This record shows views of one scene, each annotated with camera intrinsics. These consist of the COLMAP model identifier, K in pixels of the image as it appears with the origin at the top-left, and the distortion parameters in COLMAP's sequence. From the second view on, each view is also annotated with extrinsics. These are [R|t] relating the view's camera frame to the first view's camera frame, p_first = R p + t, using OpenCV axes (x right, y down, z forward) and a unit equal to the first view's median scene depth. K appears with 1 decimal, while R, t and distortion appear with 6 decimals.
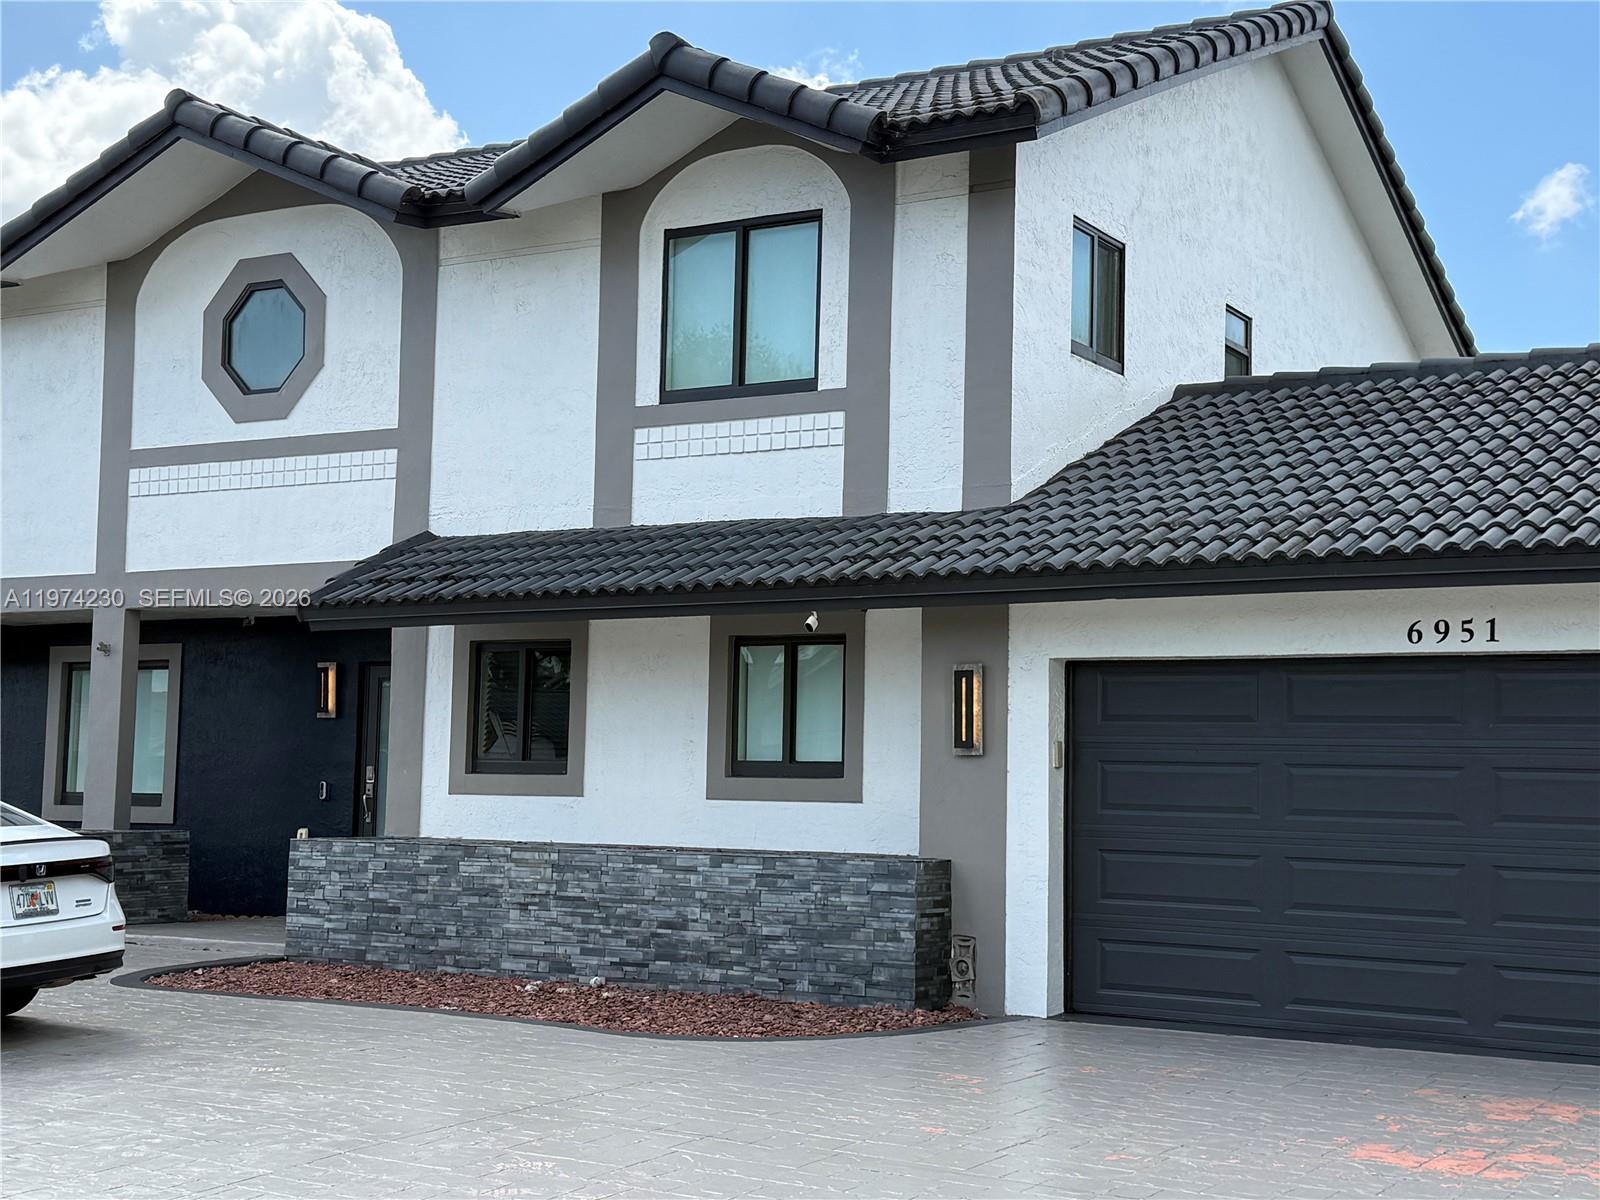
lens RADIAL K [[2151.5, 0, 802.4], [0, 2151.5, 595.2], [0, 0, 1]] dist [0.139565, 0.000000]
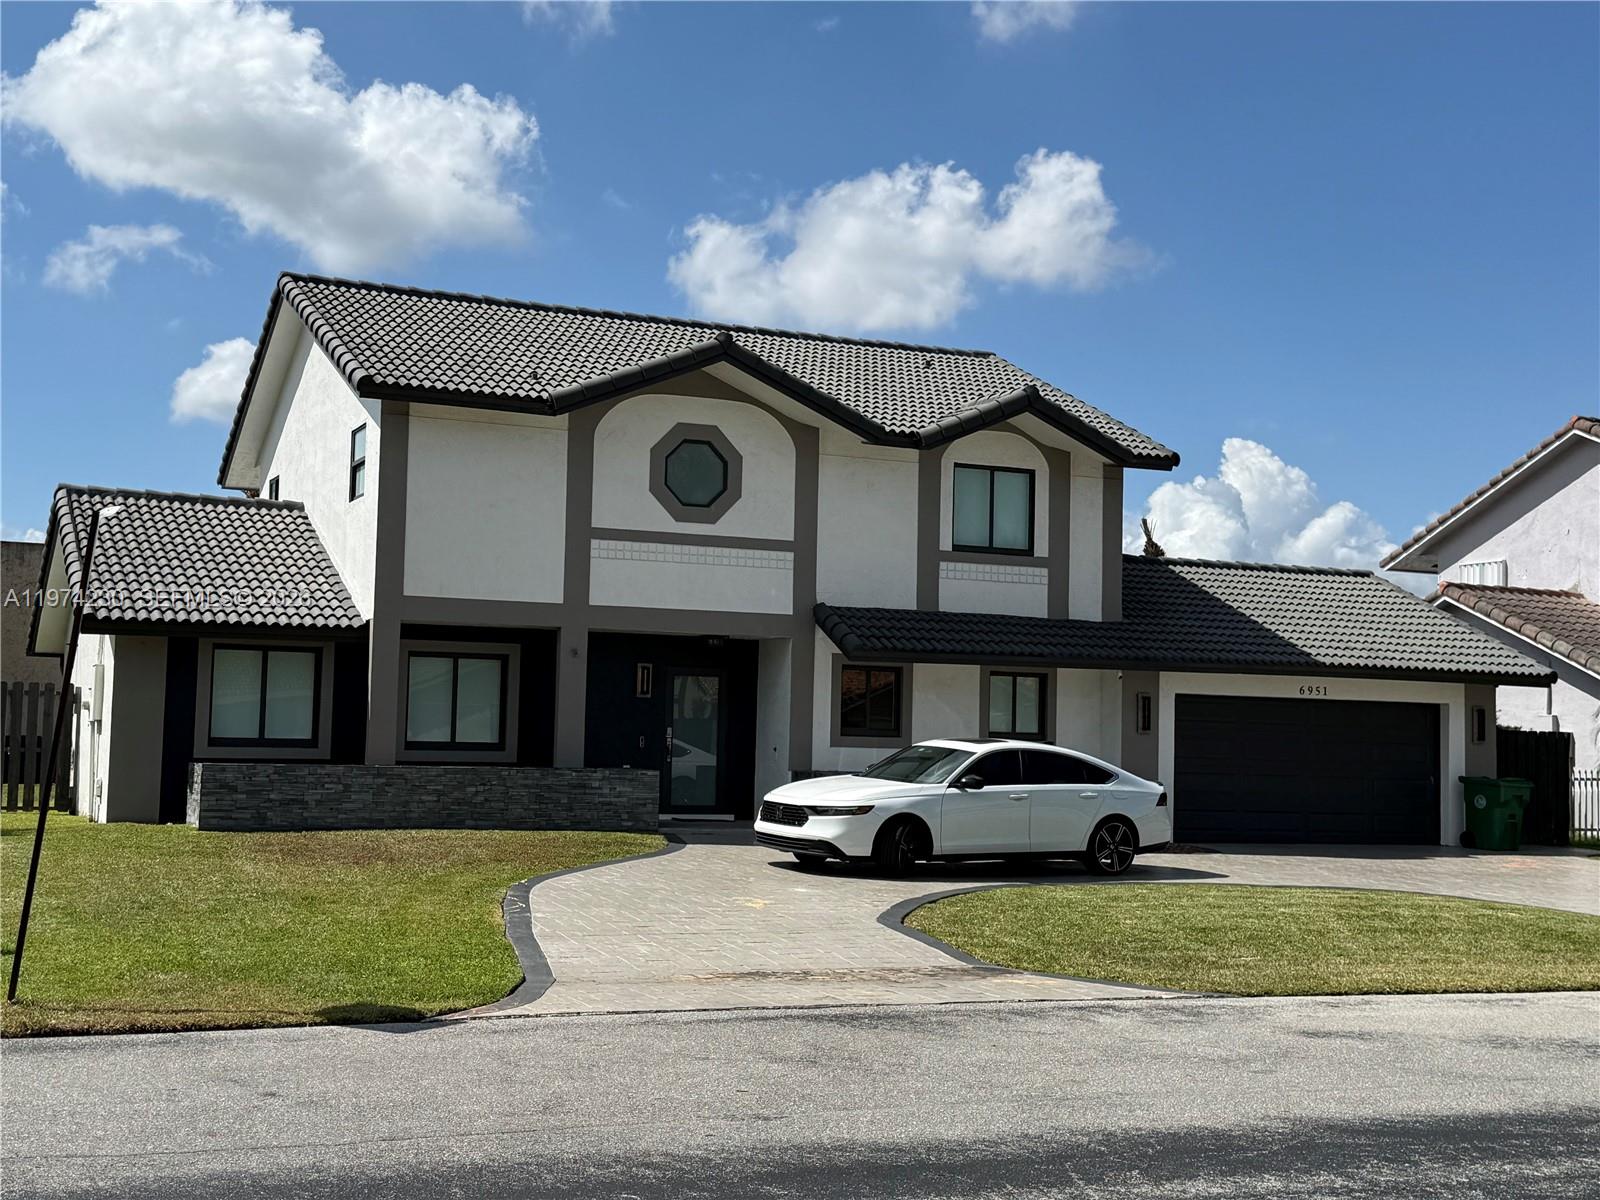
lens RADIAL K [[2087.8, 0, 822.8], [0, 2087.8, 599.7], [0, 0, 1]] dist [0.104296, 0.000000]
pose [[0.593039, 0.053114, 0.803420, -1.663595], [-0.085658, 0.996321, -0.002639, -0.028674], [-0.800605, -0.067254, 0.595406, -0.046586]]
